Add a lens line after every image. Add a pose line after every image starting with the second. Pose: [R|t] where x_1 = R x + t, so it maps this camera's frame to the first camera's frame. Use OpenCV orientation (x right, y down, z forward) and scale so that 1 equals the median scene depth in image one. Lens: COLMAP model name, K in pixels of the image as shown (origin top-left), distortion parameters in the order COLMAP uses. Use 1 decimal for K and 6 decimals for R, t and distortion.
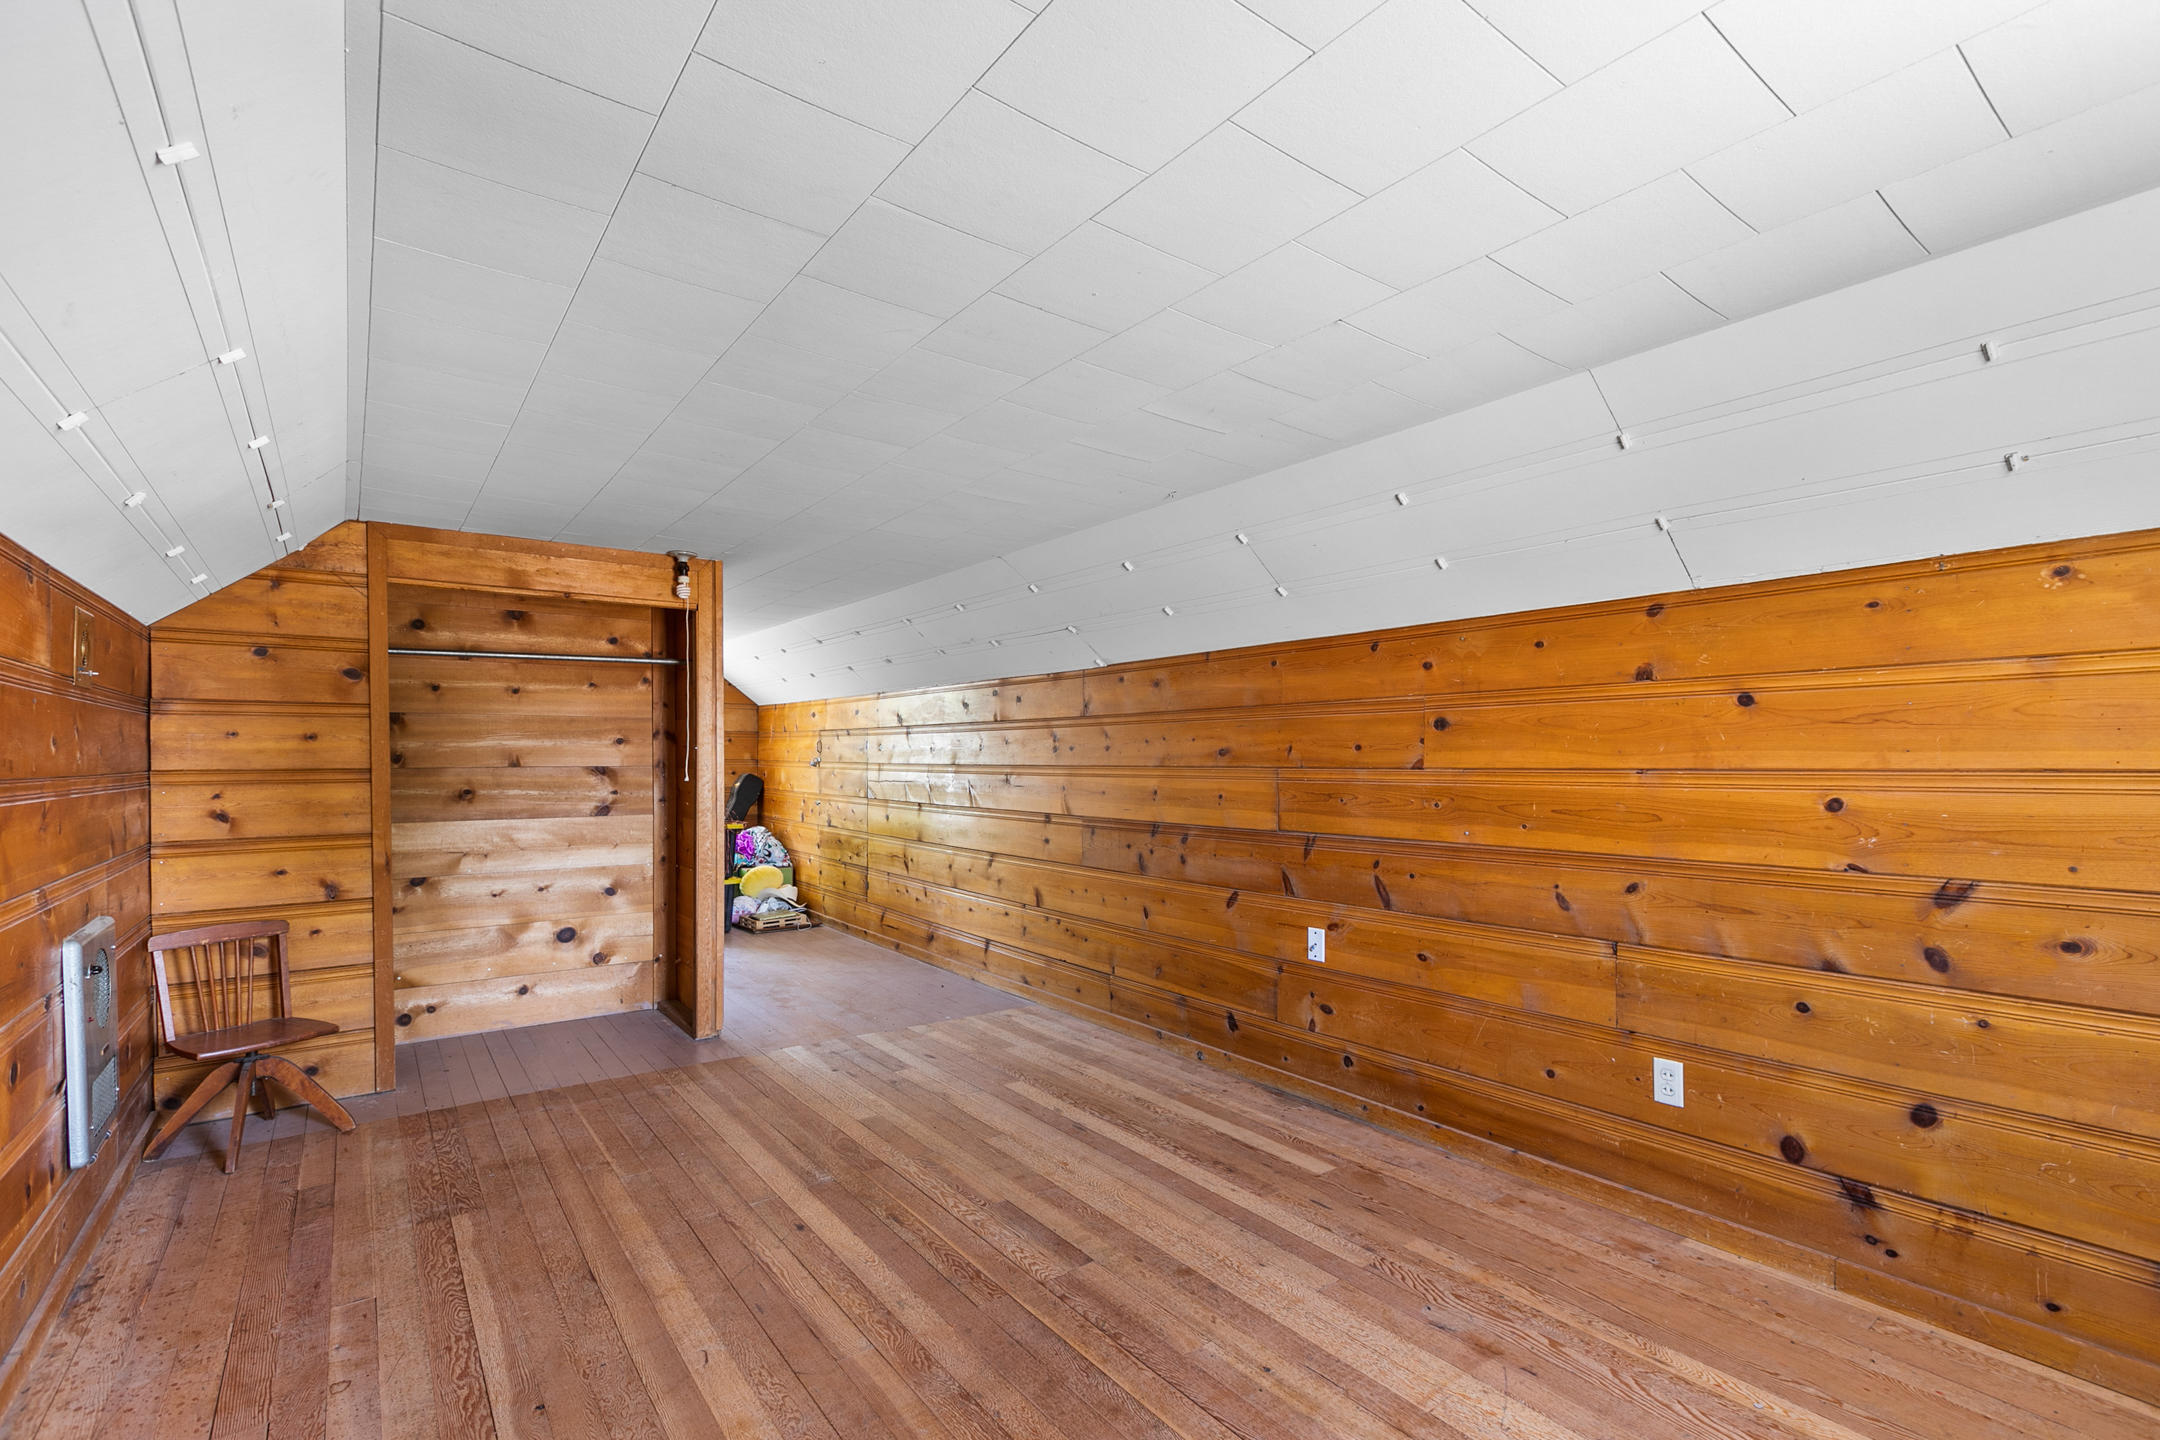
lens RADIAL K [[963.8, 0, 1093.1], [0, 963.8, 761.3], [0, 0, 1]] dist [0.000394, 0.000621]
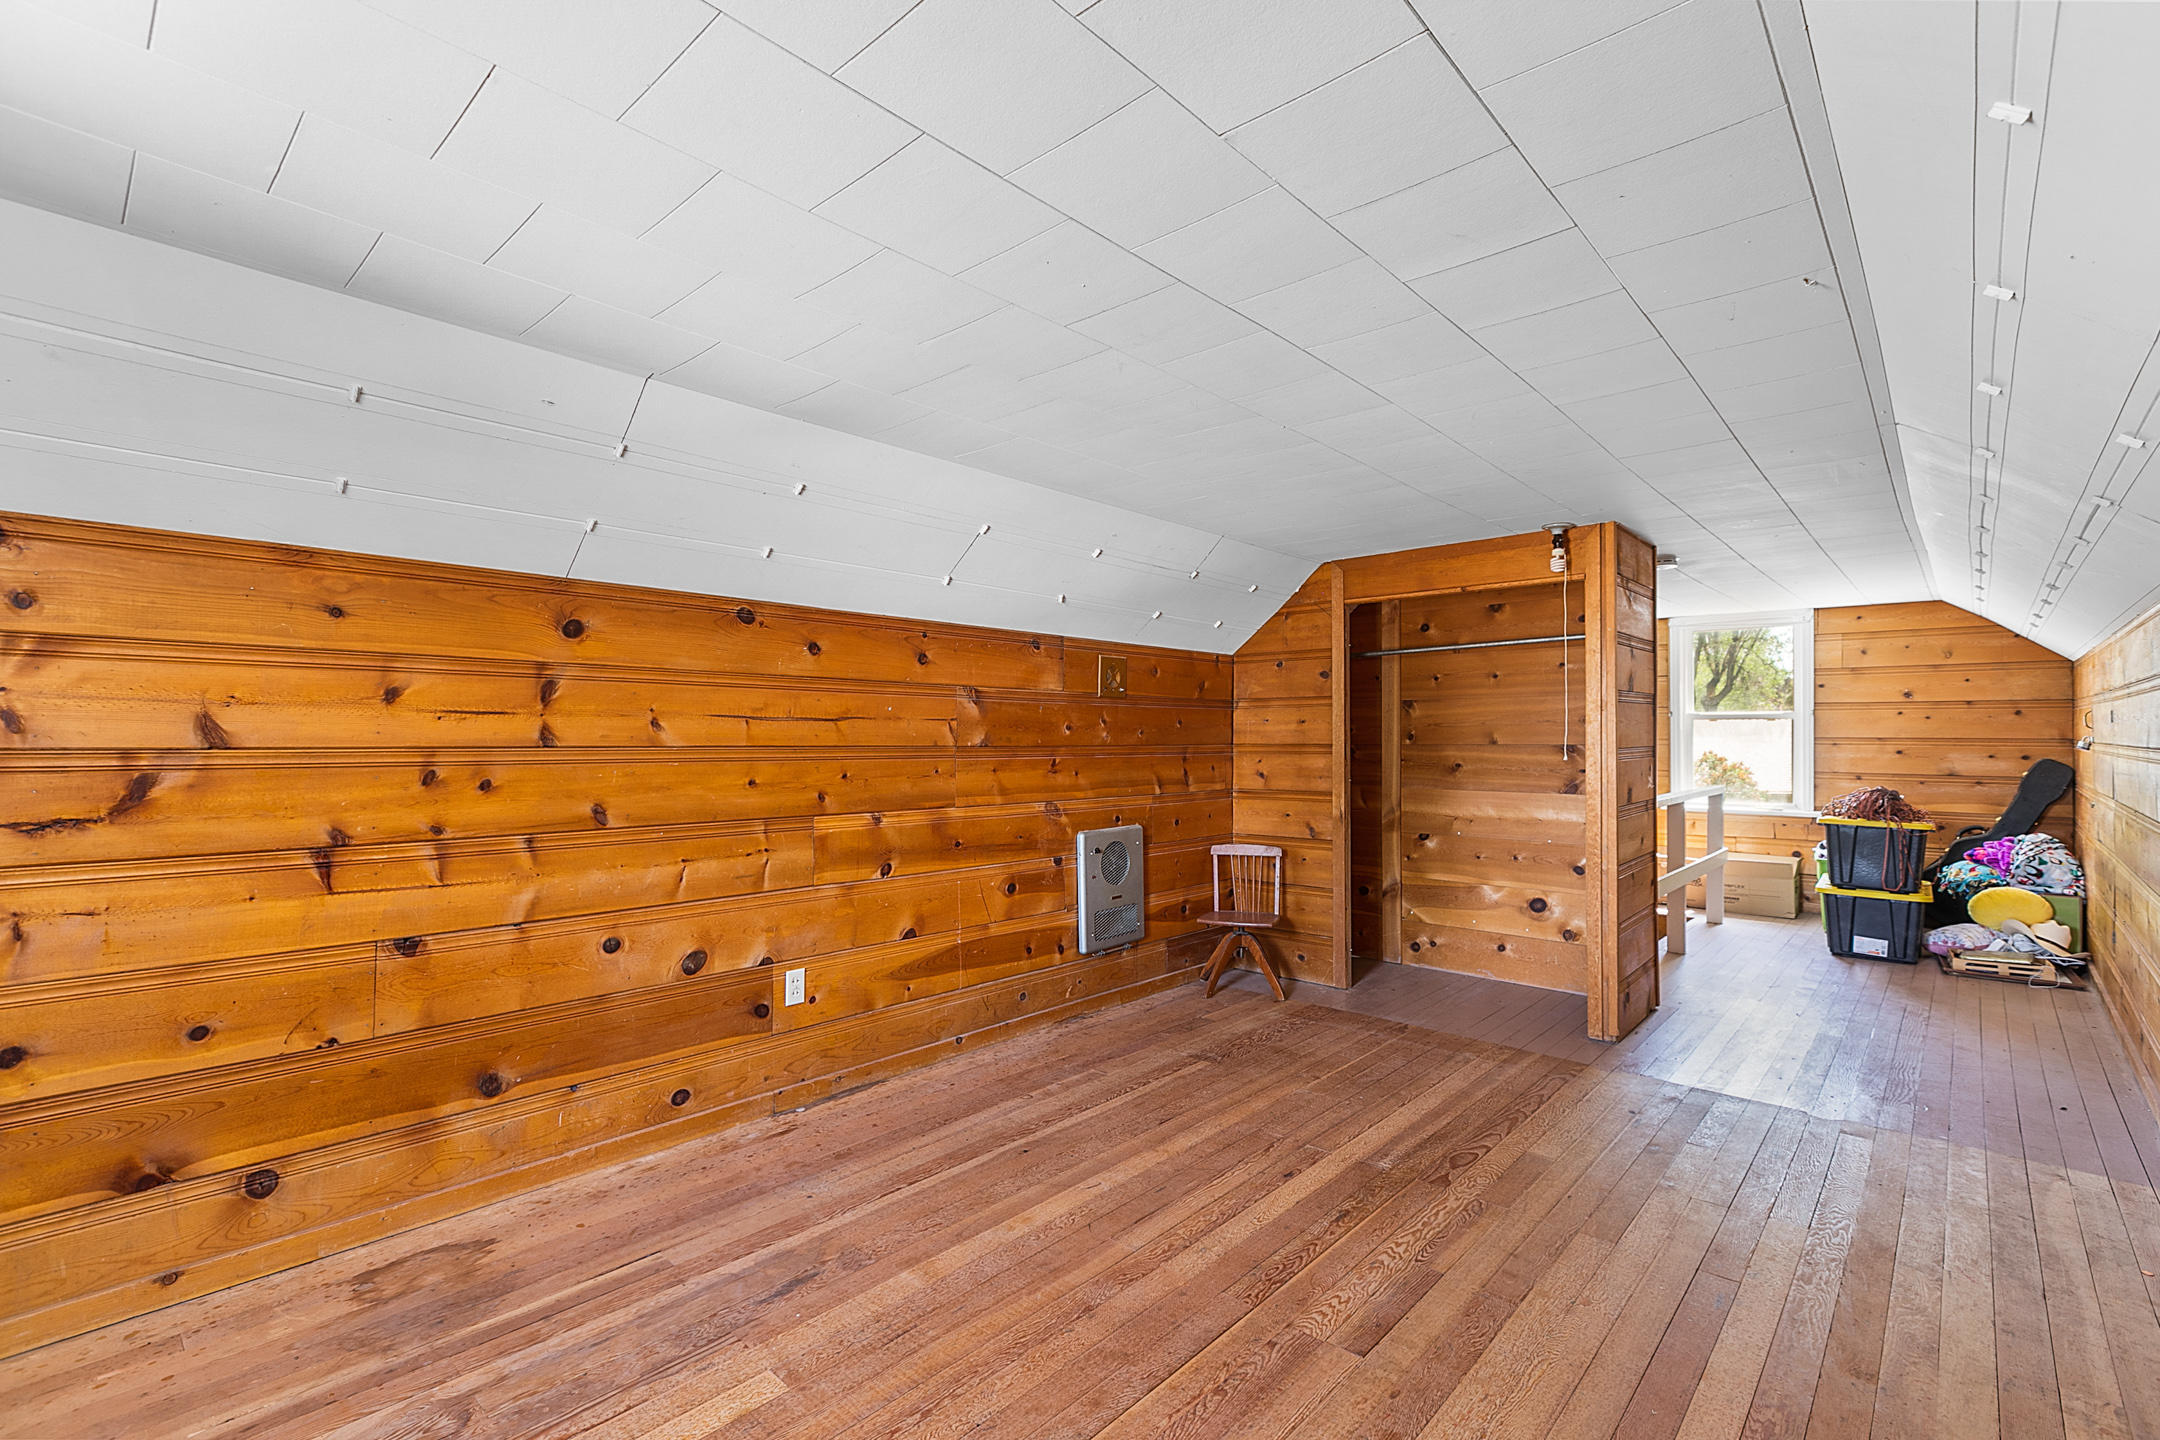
lens RADIAL K [[963.8, 0, 1083.4], [0, 963.8, 727.7], [0, 0, 1]] dist [0.000394, 0.000621]
pose [[0.180521, -0.007804, -0.983540, 0.569100], [-0.004209, 0.999953, -0.008707, -0.002861], [0.983562, 0.005711, 0.180480, 0.463032]]
